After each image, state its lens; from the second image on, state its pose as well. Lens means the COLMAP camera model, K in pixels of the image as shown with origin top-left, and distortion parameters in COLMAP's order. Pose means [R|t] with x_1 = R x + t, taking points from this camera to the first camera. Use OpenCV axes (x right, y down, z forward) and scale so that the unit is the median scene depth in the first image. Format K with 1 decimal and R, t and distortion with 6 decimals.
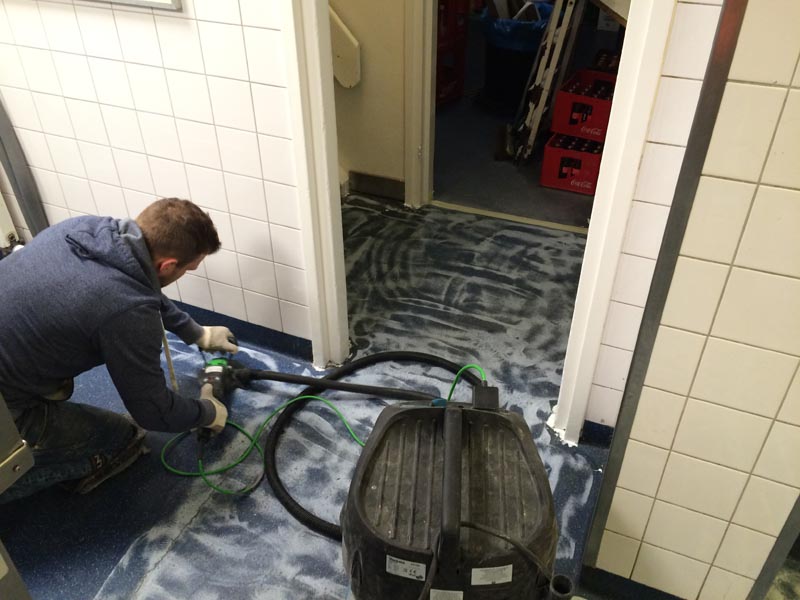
lens RADIAL K [[686.6, 0, 403.2], [0, 686.6, 302.3], [0, 0, 1]] dist [0.083235, -0.104928]
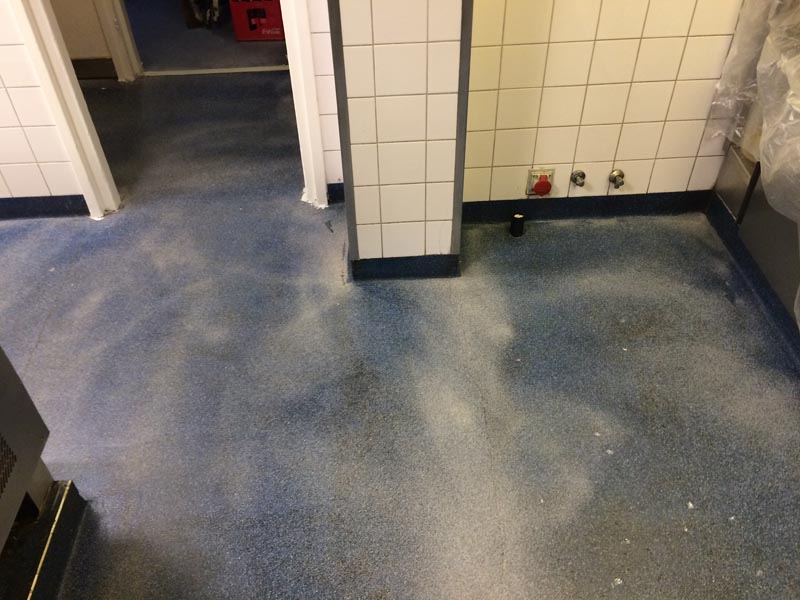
lens RADIAL K [[686.6, 0, 397.4], [0, 686.6, 298.4], [0, 0, 1]] dist [0.083235, -0.104928]
pose [[0.893024, -0.317944, 0.318464, -0.062617], [0.280385, 0.946651, 0.158858, 0.124654], [-0.351983, -0.052572, 0.934529, -0.169255]]
